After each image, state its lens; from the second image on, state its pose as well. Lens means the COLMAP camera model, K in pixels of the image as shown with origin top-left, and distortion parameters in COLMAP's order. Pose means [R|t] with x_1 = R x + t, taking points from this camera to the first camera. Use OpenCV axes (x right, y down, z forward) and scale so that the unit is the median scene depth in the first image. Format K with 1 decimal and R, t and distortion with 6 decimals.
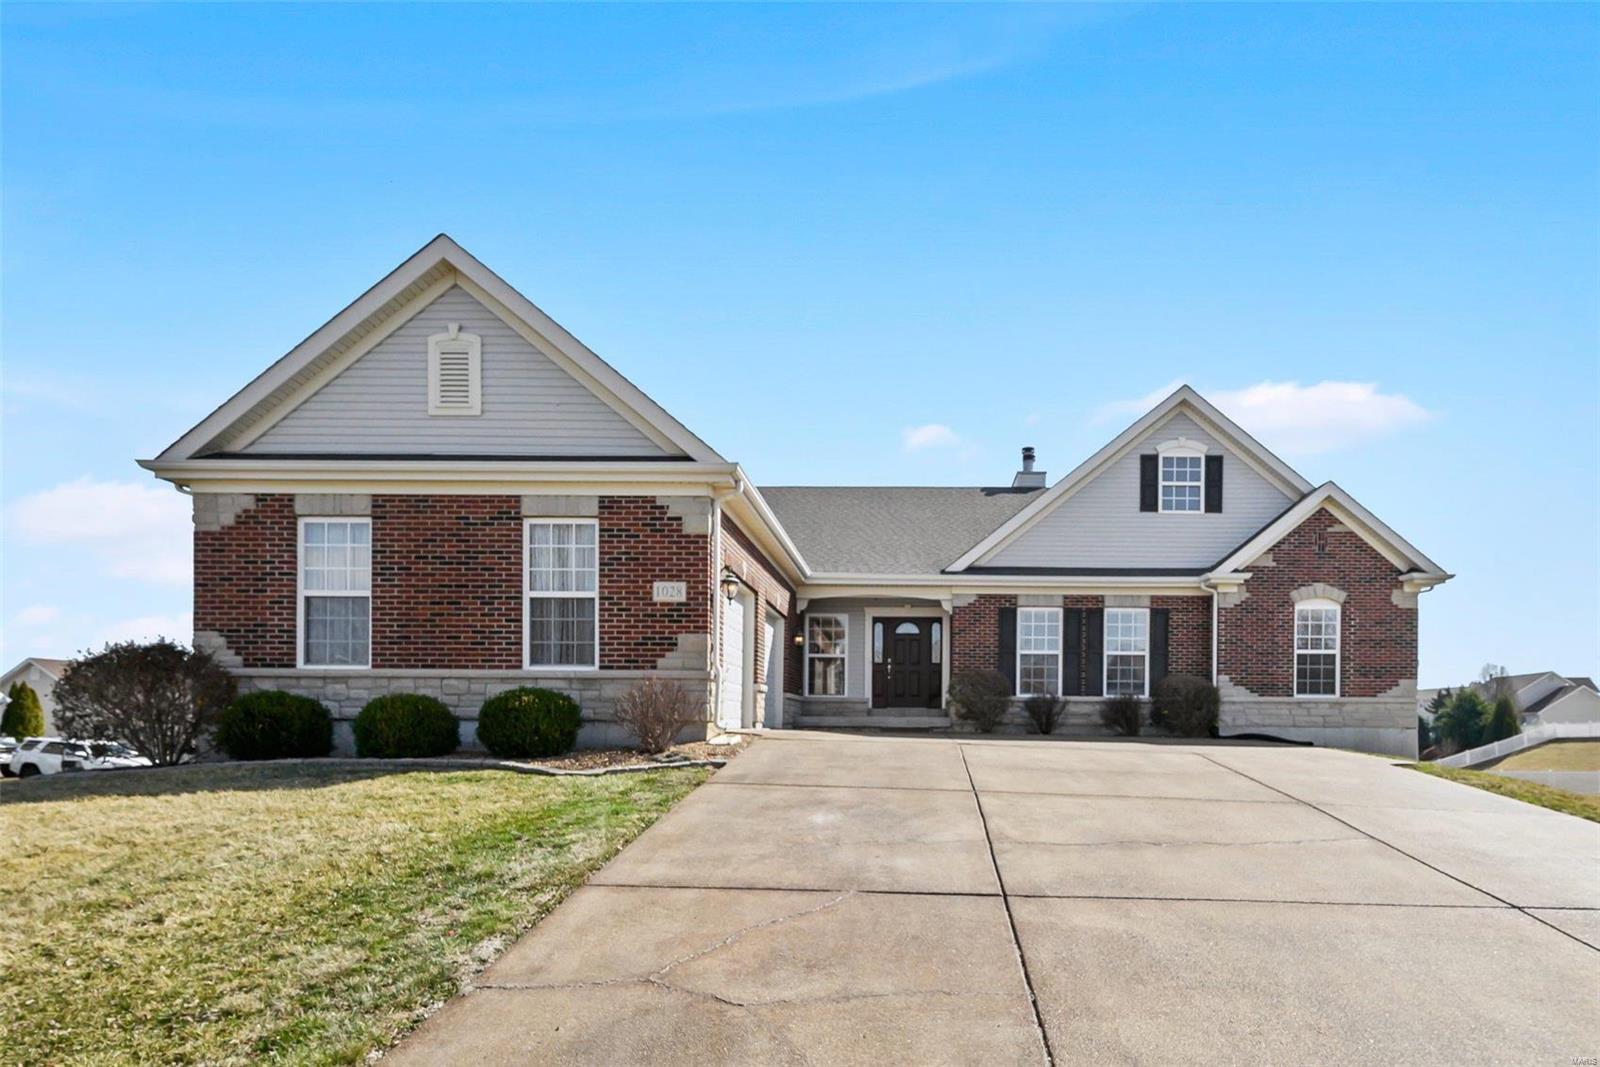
lens RADIAL K [[738.3, 0, 799.4], [0, 738.3, 634.9], [0, 0, 1]] dist [-0.000298, -0.000142]
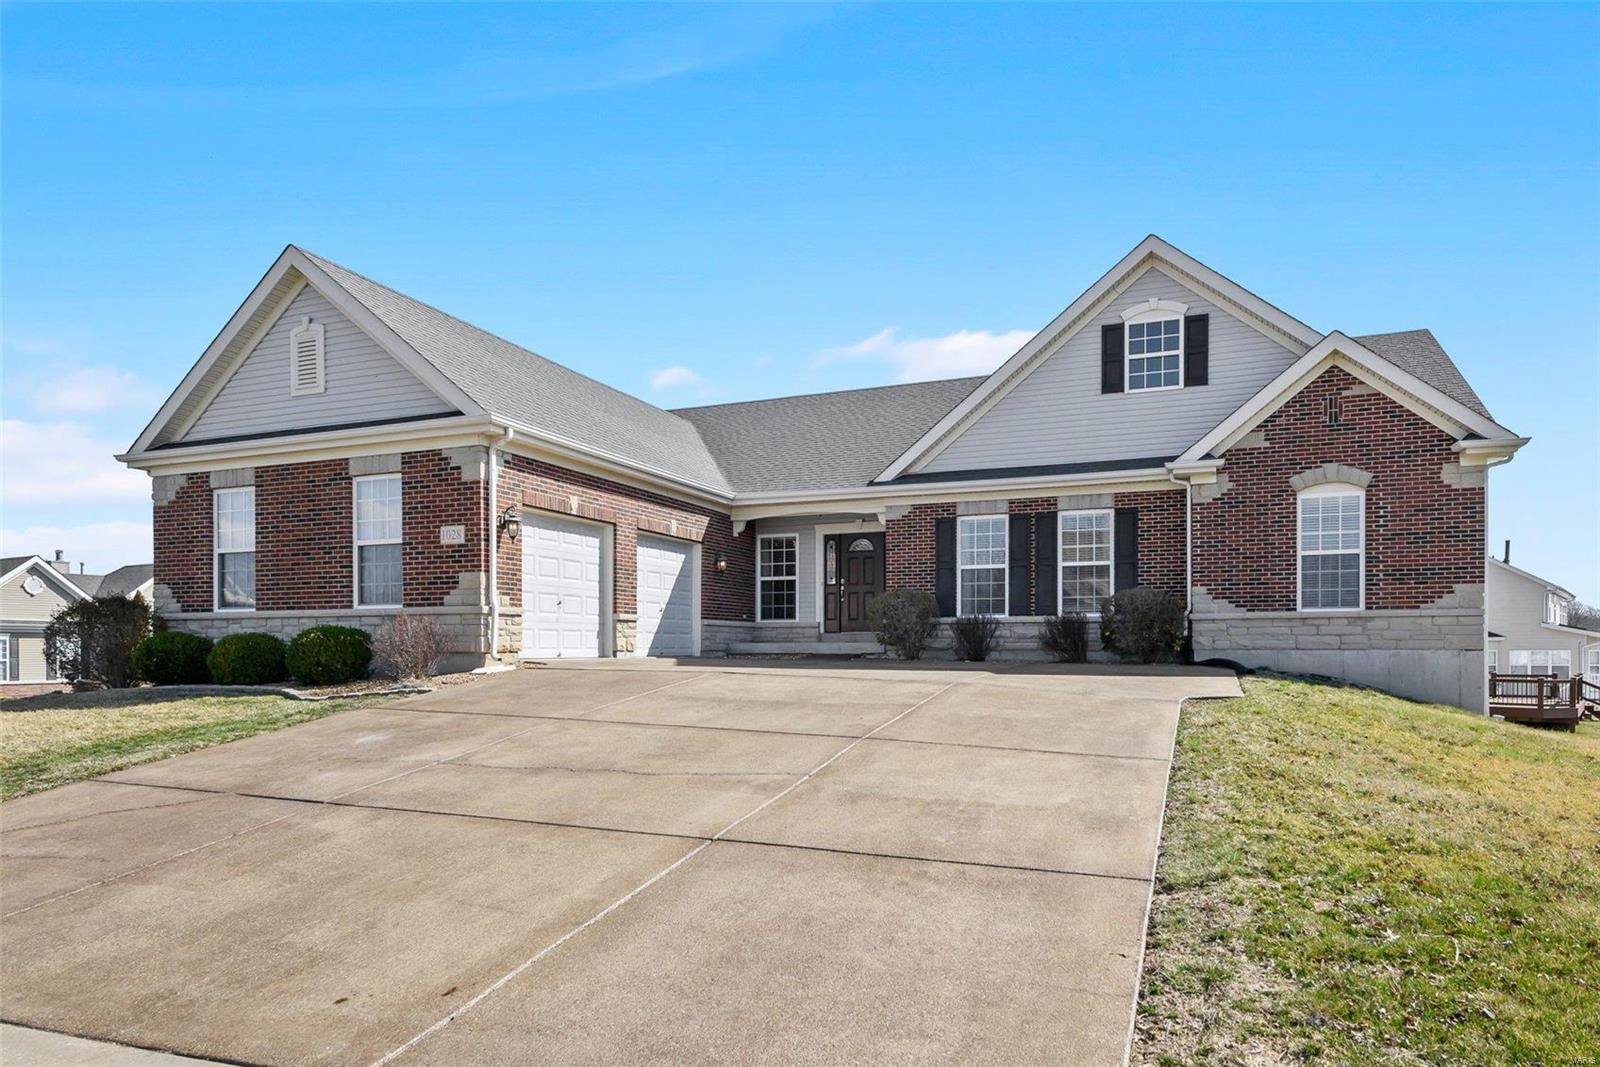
lens RADIAL K [[847.4, 0, 800.0], [0, 847.4, 533.5], [0, 0, 1]] dist [0.001119, 0.000310]
pose [[0.946658, -0.053351, -0.317793, 0.458870], [0.049040, 0.998564, -0.021557, -0.004924], [0.318486, 0.004823, 0.947915, -0.022130]]
